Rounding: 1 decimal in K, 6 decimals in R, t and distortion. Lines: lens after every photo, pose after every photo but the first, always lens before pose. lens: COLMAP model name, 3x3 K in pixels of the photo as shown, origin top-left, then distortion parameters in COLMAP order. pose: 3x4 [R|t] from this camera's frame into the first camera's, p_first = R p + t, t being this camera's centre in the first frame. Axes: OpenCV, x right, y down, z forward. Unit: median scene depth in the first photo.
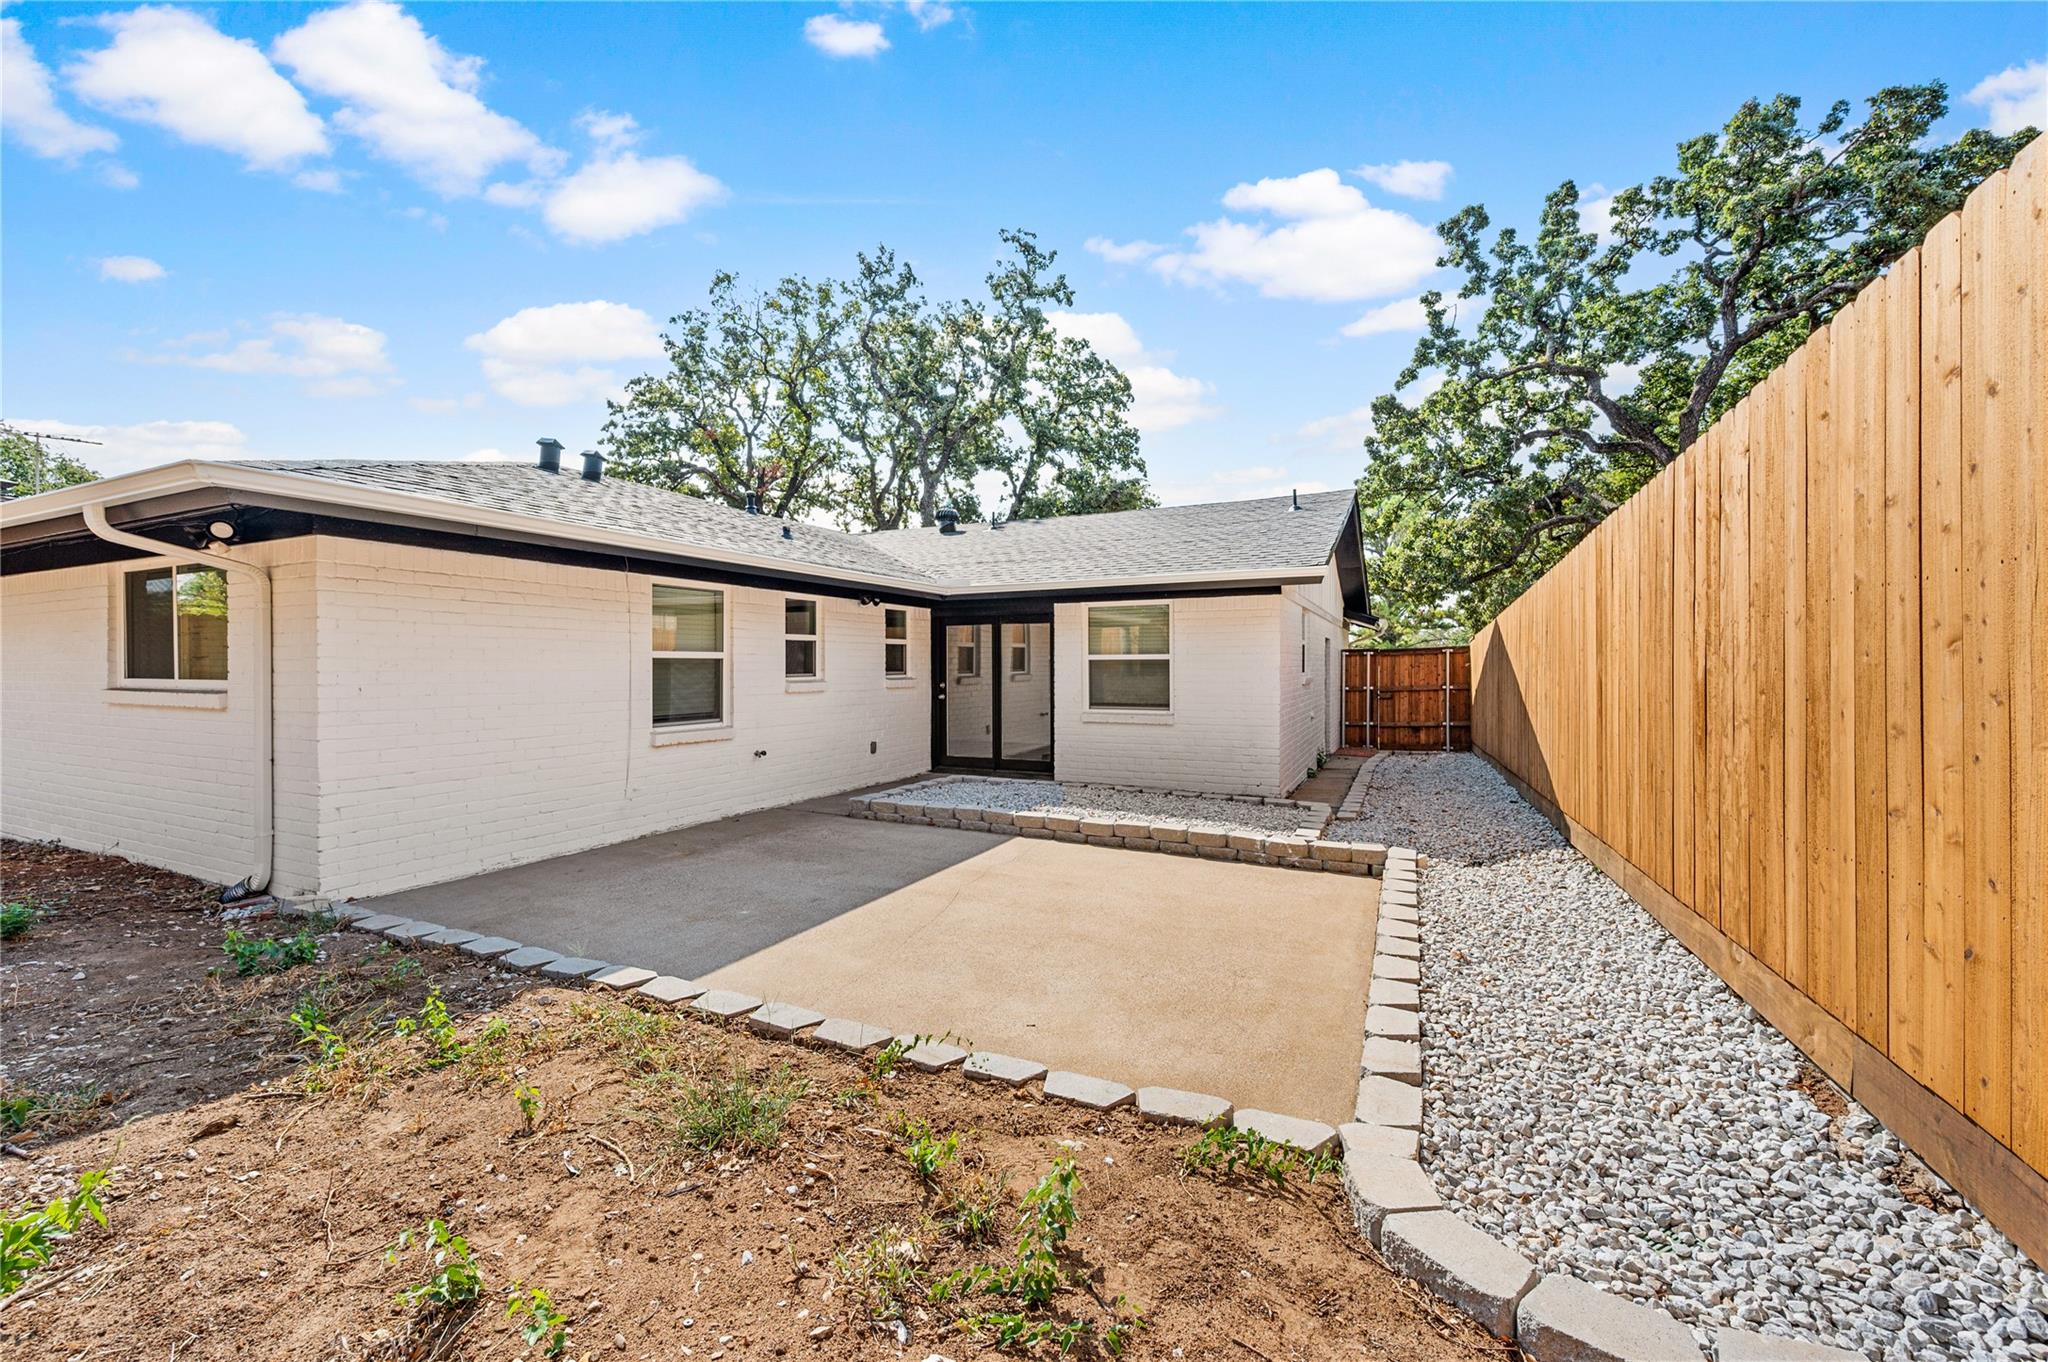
lens RADIAL K [[814.9, 0, 1018.0], [0, 814.9, 678.4], [0, 0, 1]] dist [-0.000792, 0.000249]
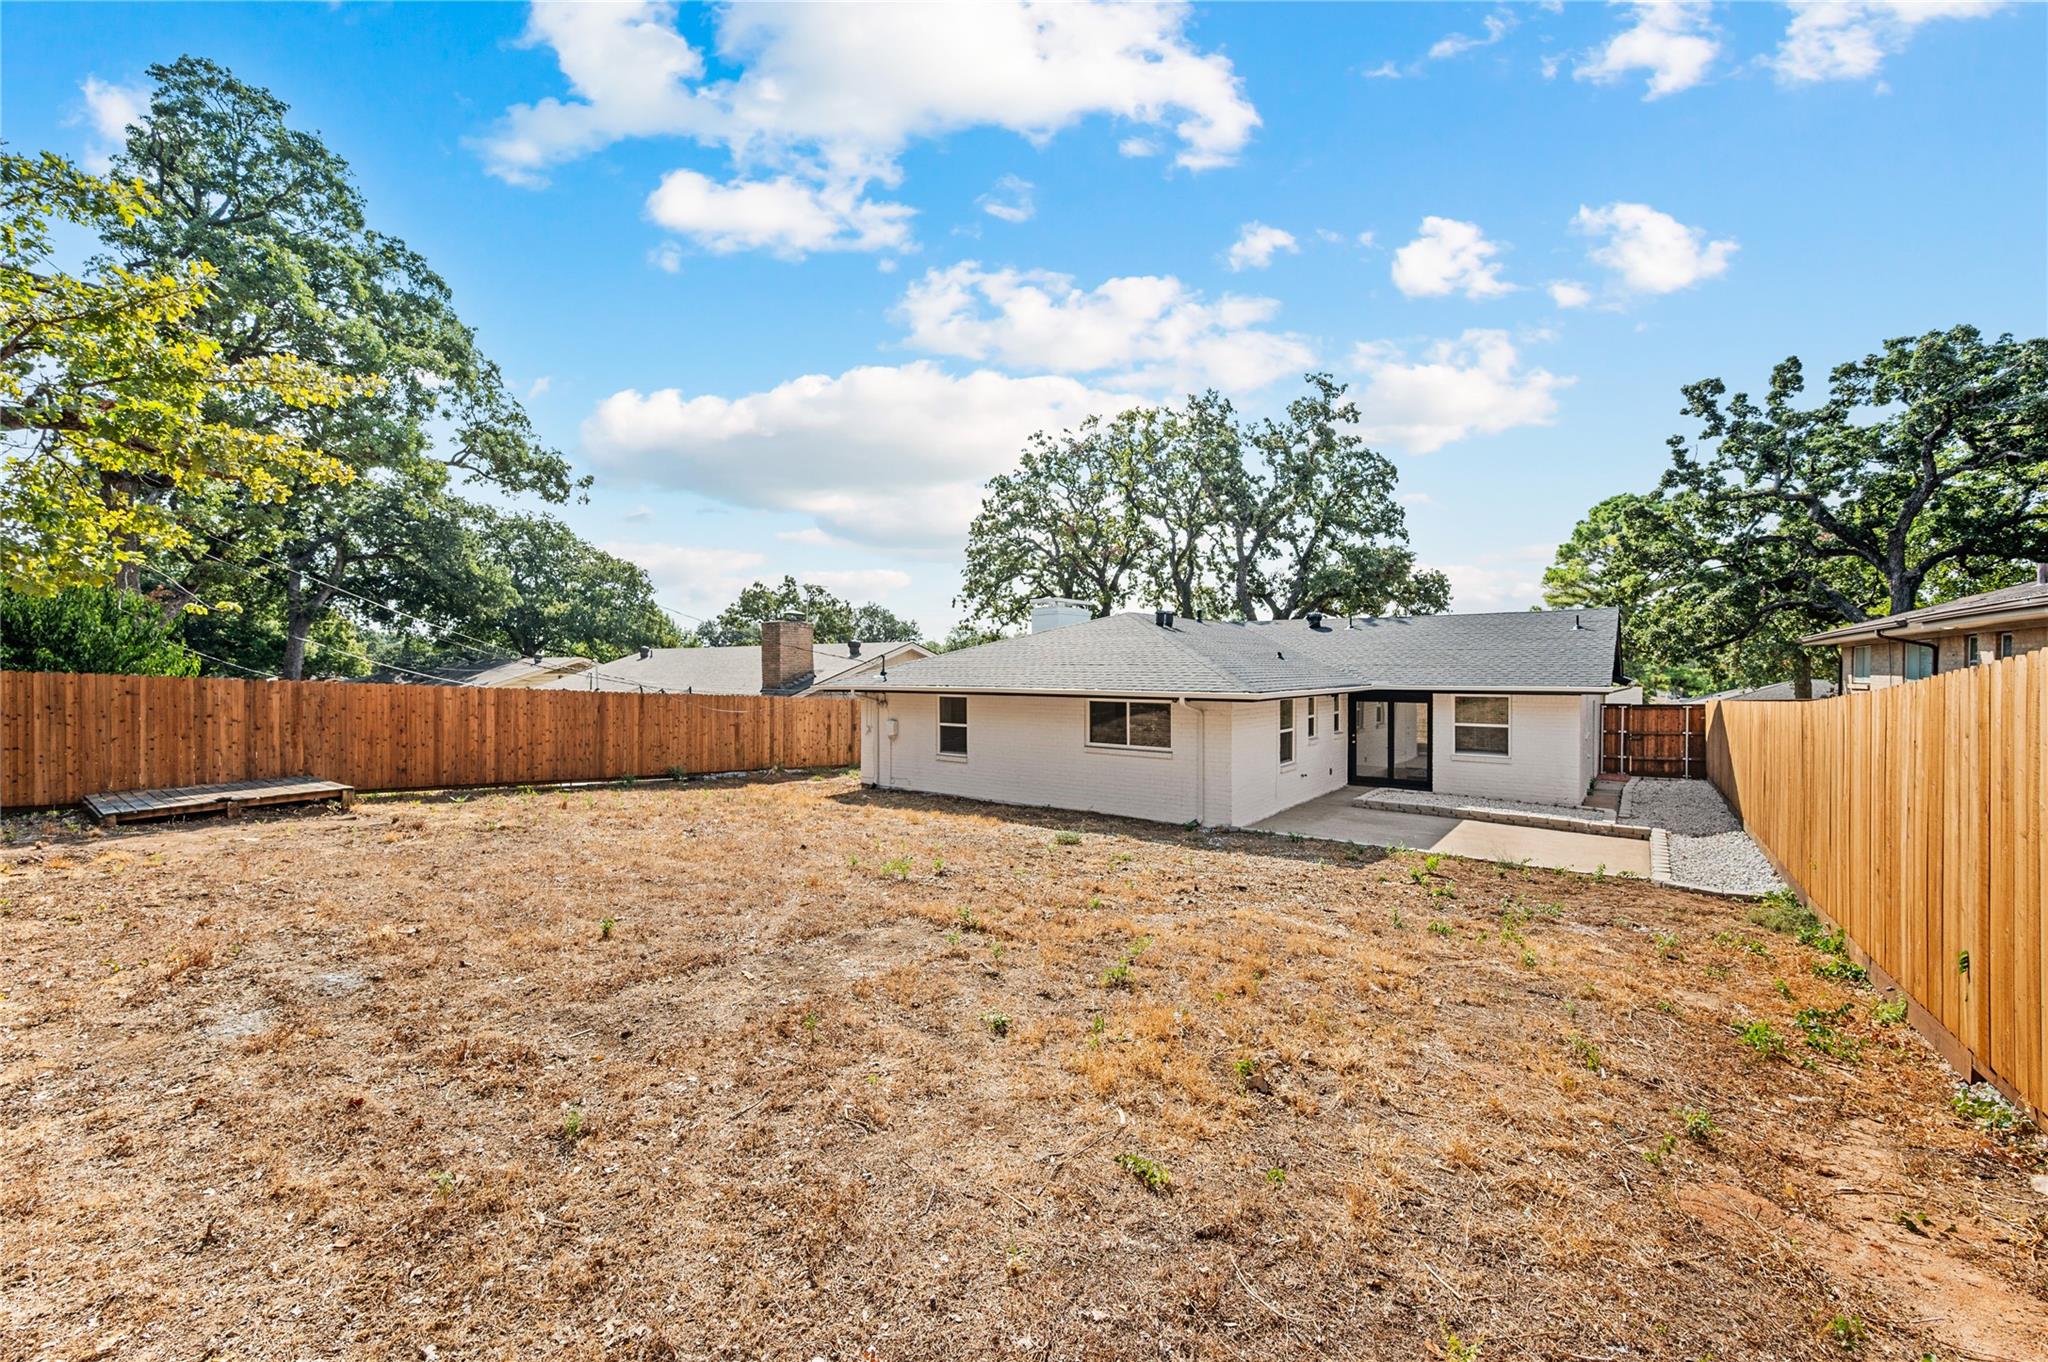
lens RADIAL K [[814.9, 0, 1018.0], [0, 814.9, 678.4], [0, 0, 1]] dist [-0.000792, 0.000249]
pose [[0.977903, 0.003801, -0.209023, -0.285988], [-0.004124, 0.999991, -0.001109, -0.071841], [0.209017, 0.001946, 0.977910, -0.568665]]
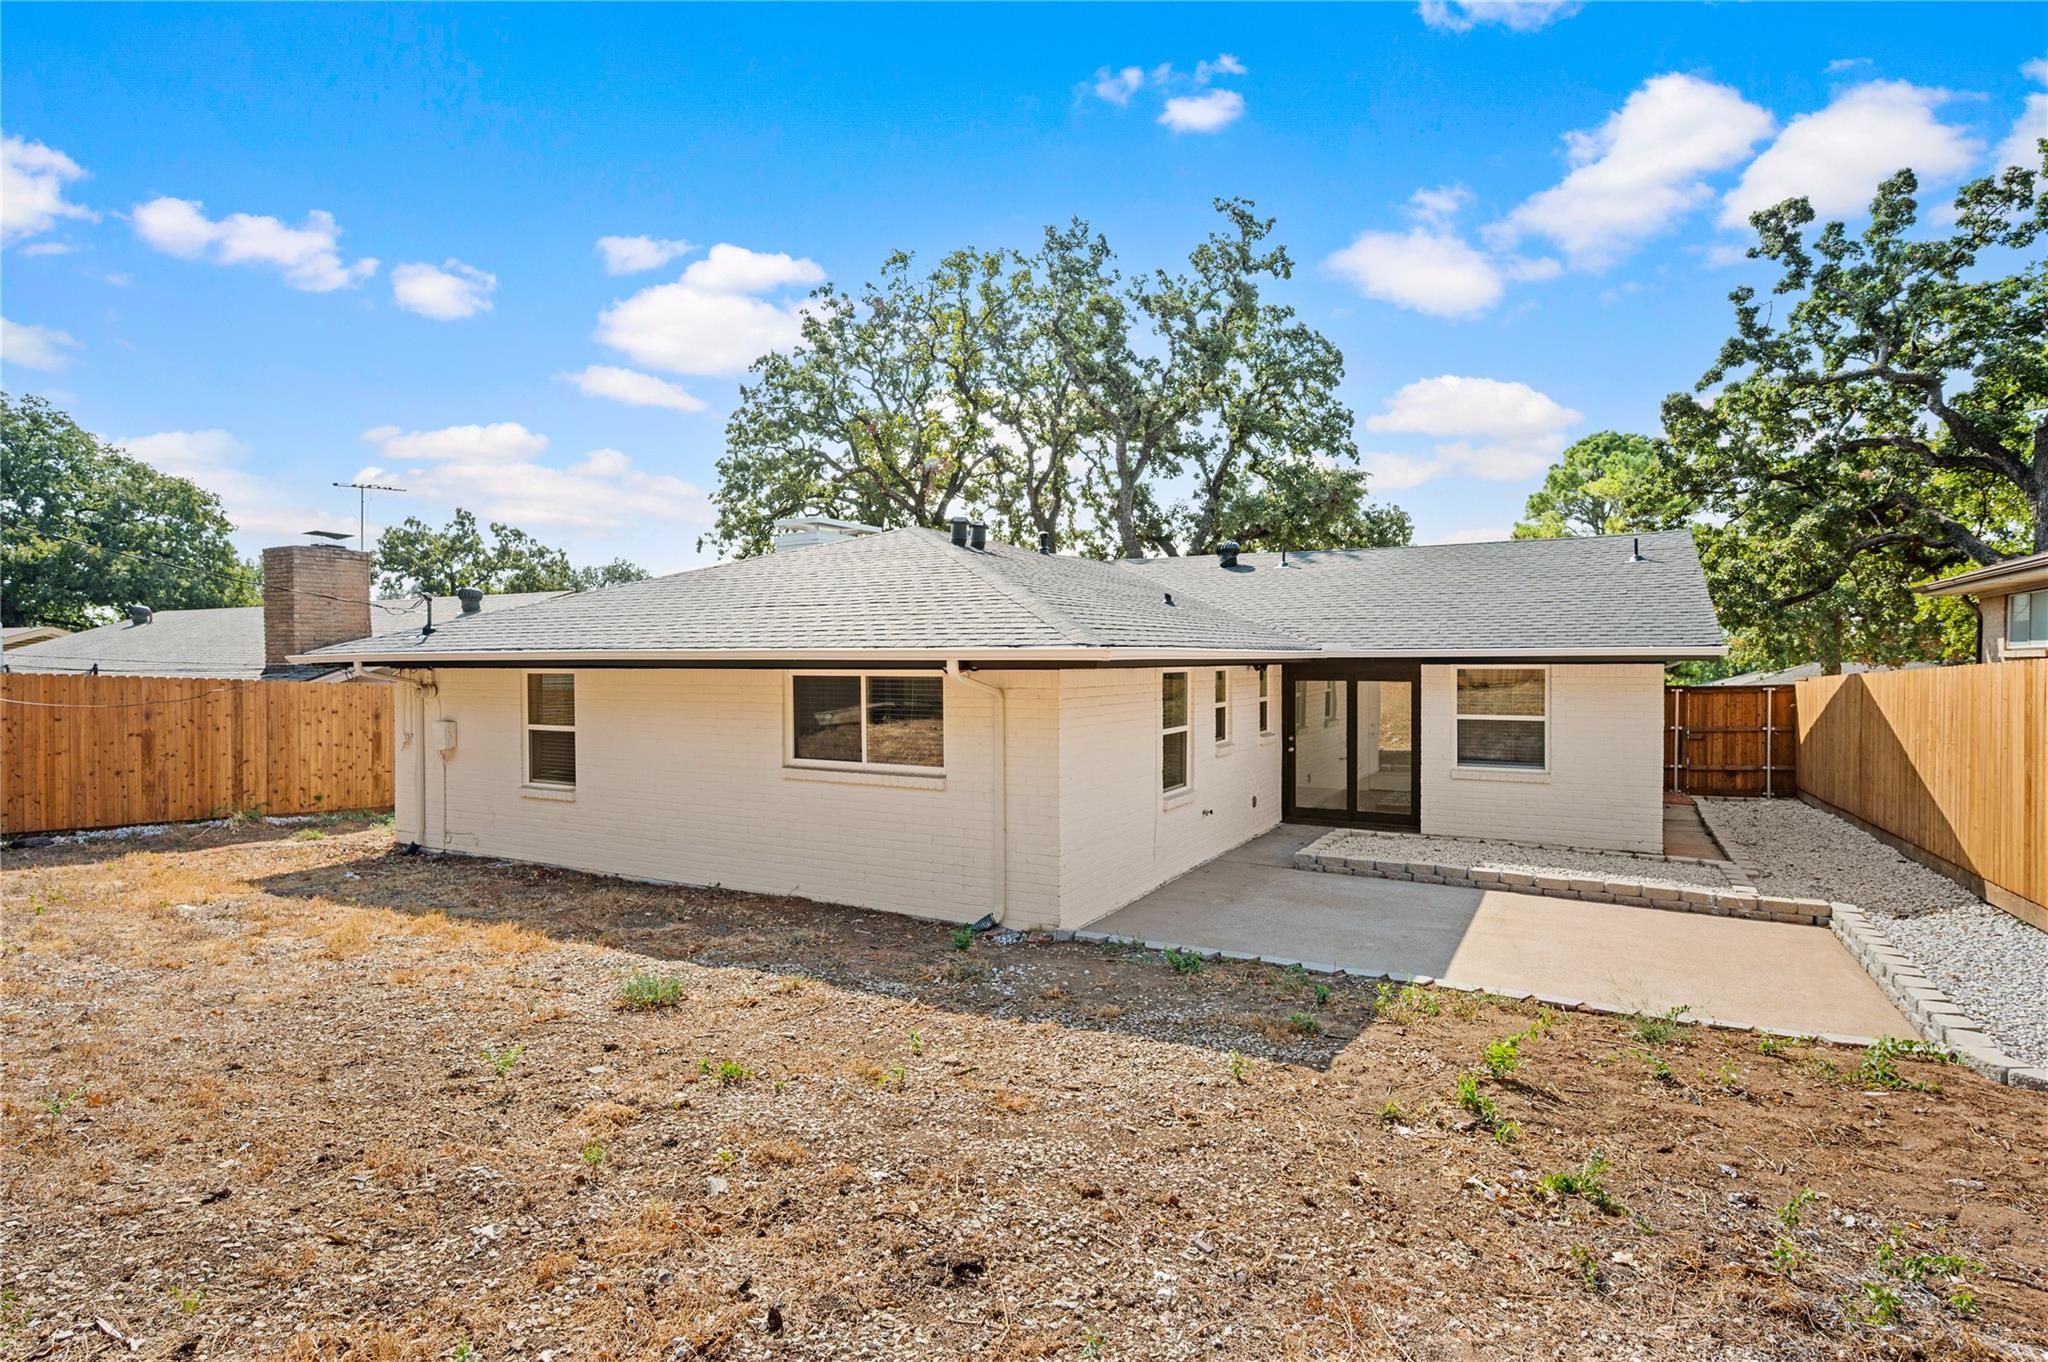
lens RADIAL K [[1054.4, 0, 1024.0], [0, 1054.4, 681.0], [0, 0, 1]] dist [0.001408, 0.000608]
pose [[0.998404, 0.000286, -0.056466, -0.234045], [0.000100, 0.999977, 0.006825, -0.048124], [0.056467, -0.006819, 0.998381, -0.229188]]
